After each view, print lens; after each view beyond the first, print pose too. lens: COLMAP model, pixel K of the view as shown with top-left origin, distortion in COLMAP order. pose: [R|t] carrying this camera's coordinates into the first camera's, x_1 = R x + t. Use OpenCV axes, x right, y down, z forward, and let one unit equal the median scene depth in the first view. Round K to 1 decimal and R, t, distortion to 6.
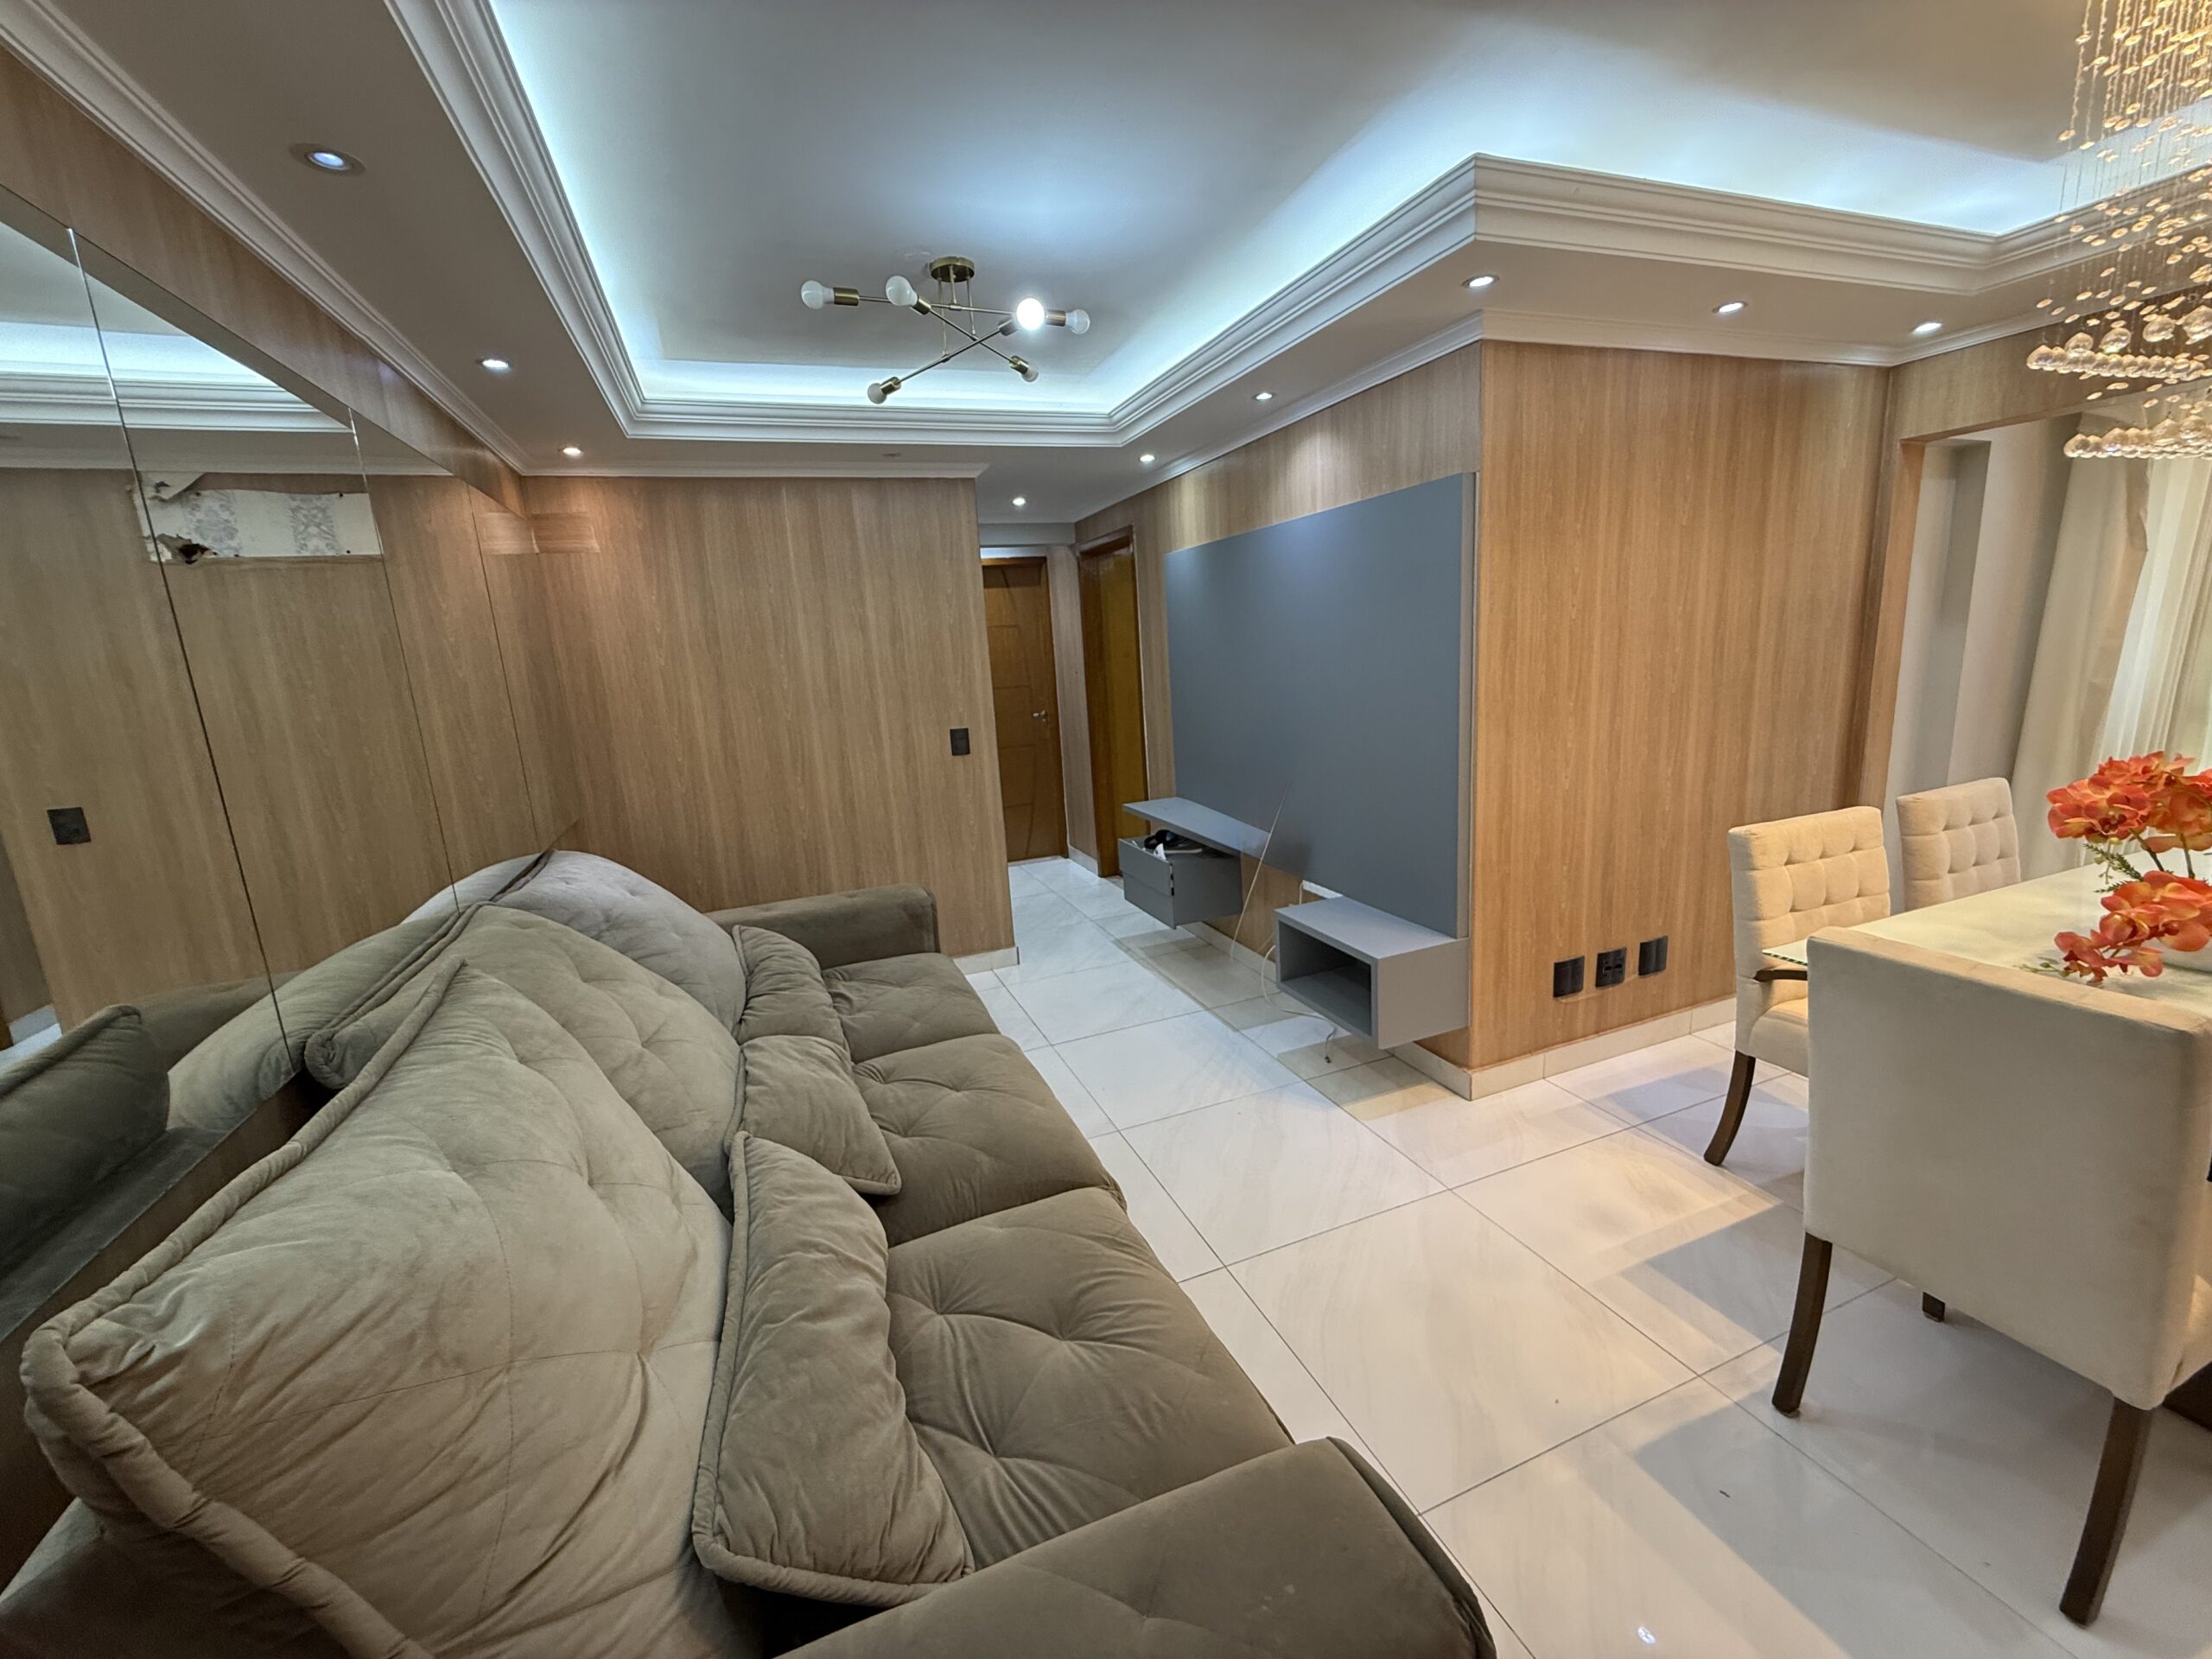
lens RADIAL K [[883.5, 0, 1102.9], [0, 883.5, 826.7], [0, 0, 1]] dist [0.000717, 0.000005]
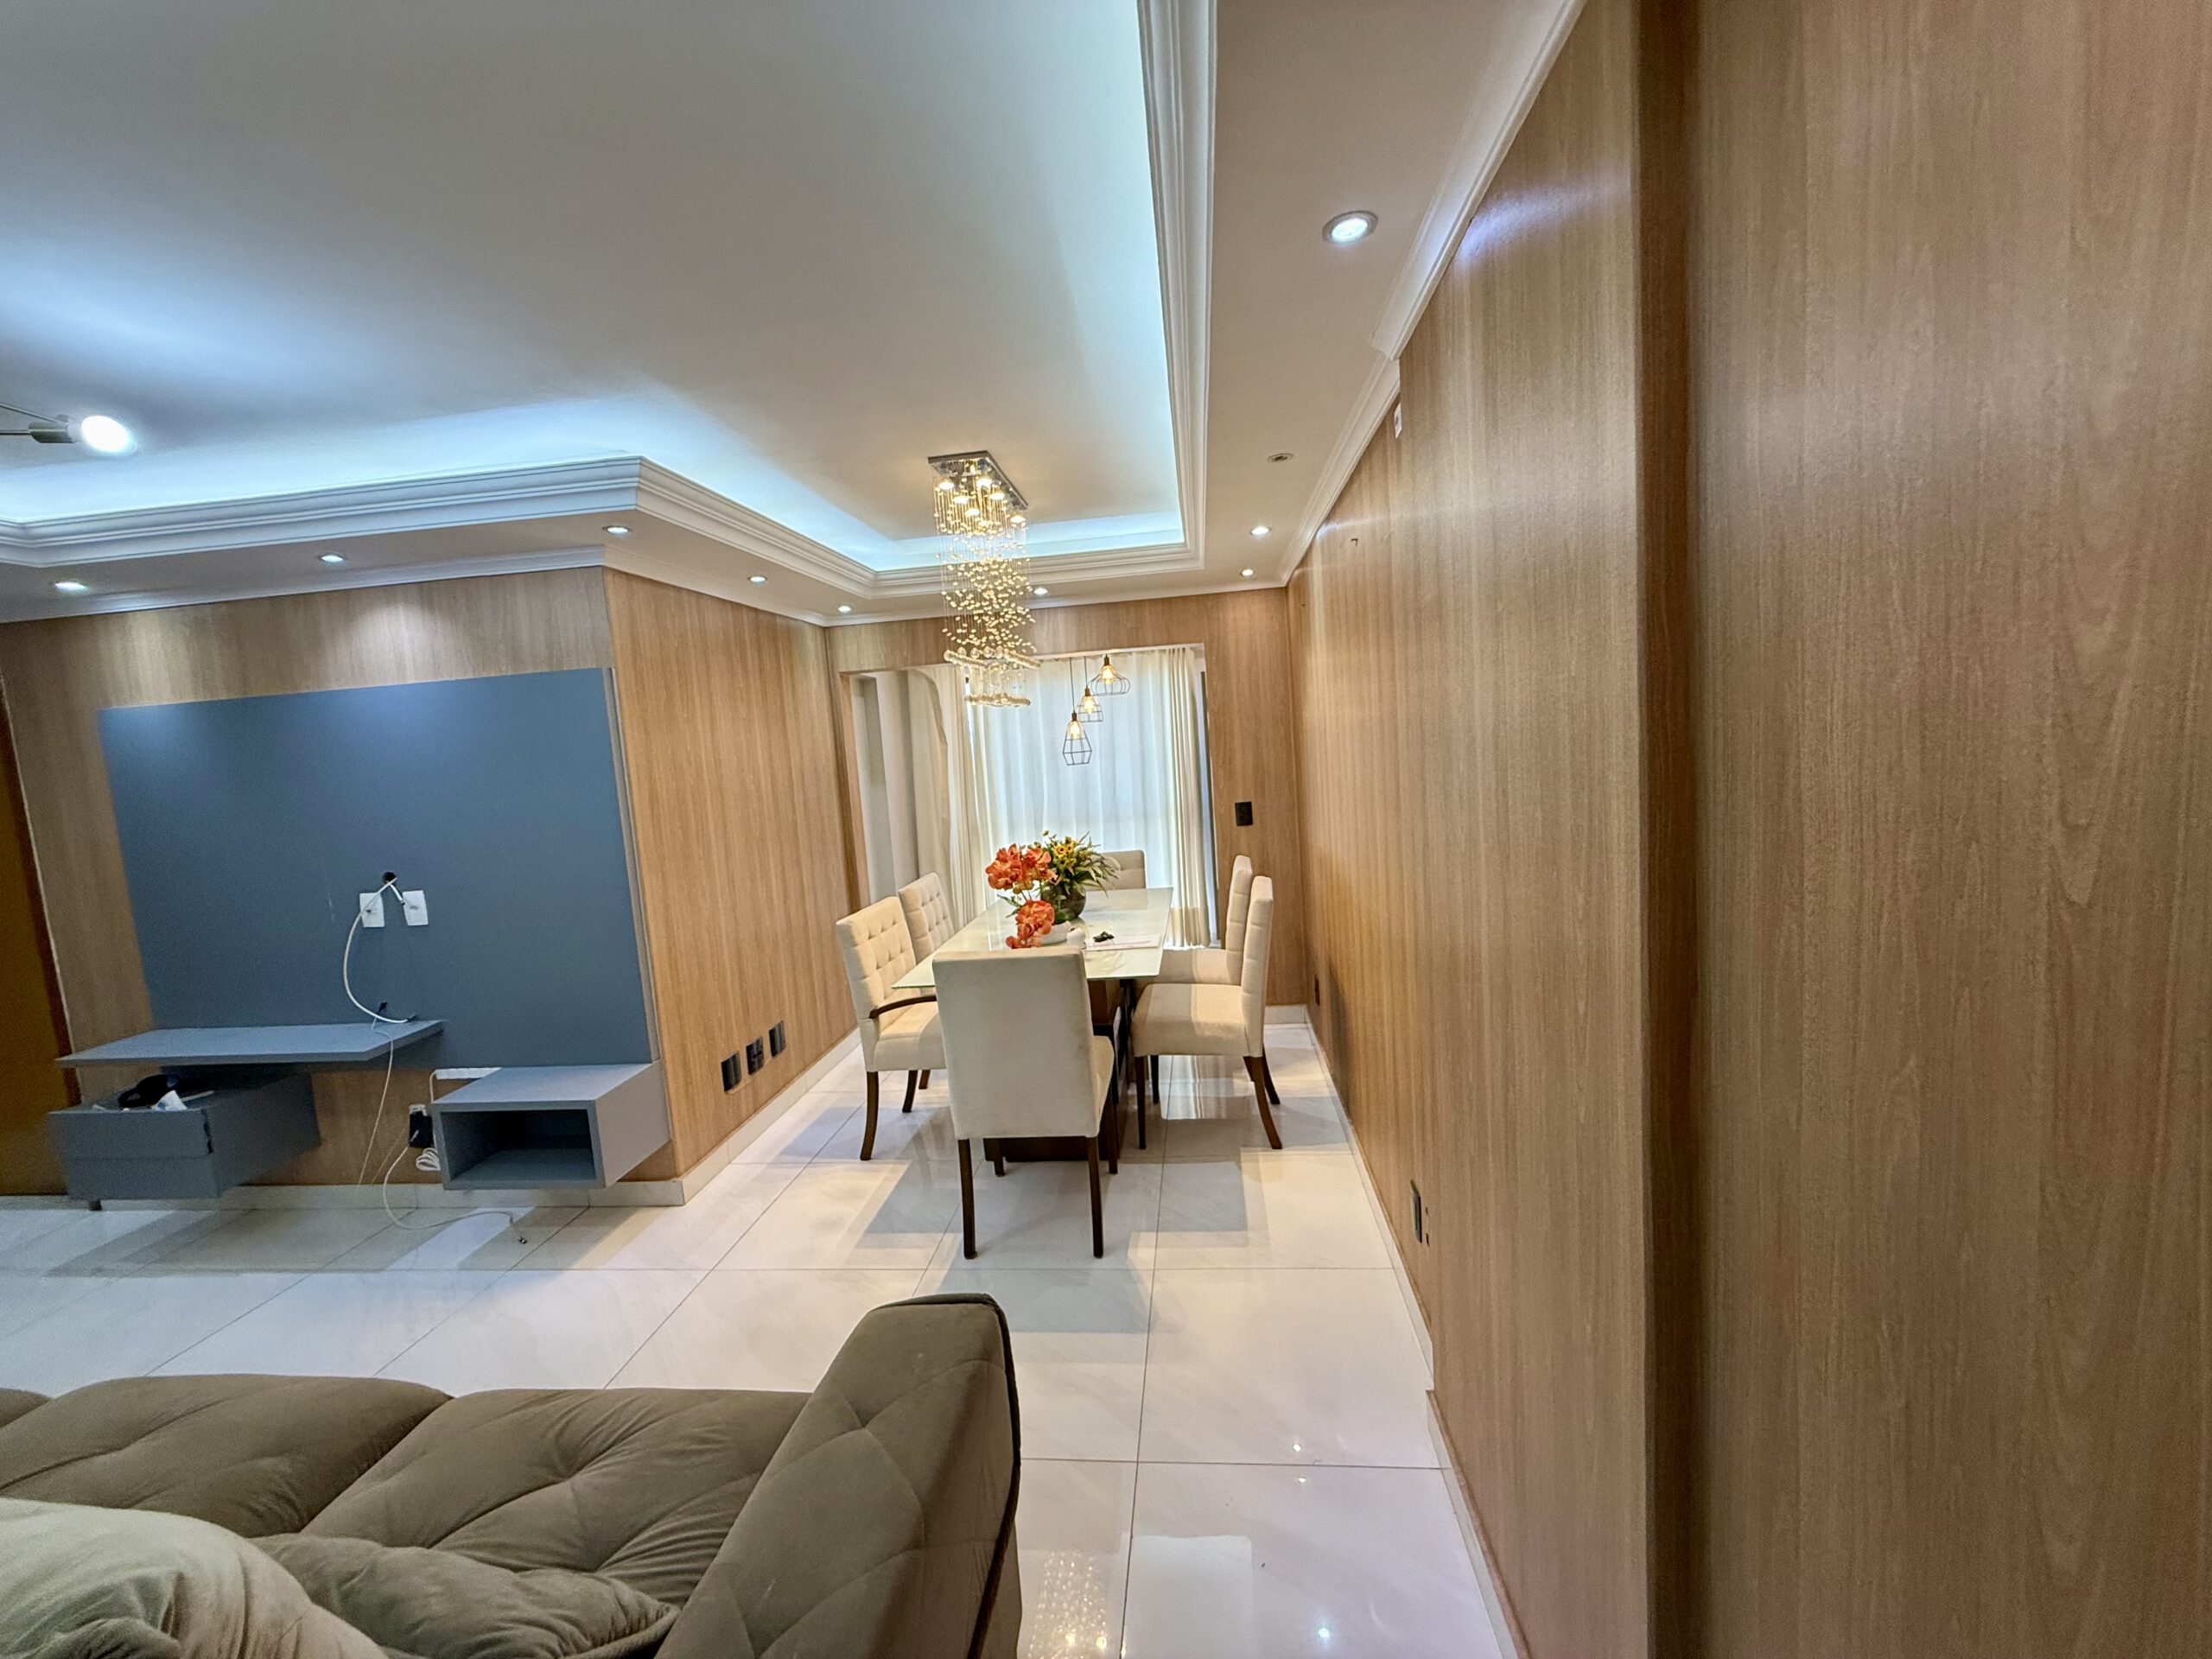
lens RADIAL K [[883.5, 0, 1102.9], [0, 883.5, 826.7], [0, 0, 1]] dist [0.000717, 0.000005]
pose [[0.464727, -0.054798, 0.883757, -0.297311], [0.217012, 0.974692, -0.053680, 0.018026], [-0.858449, 0.216732, 0.464857, -0.078687]]
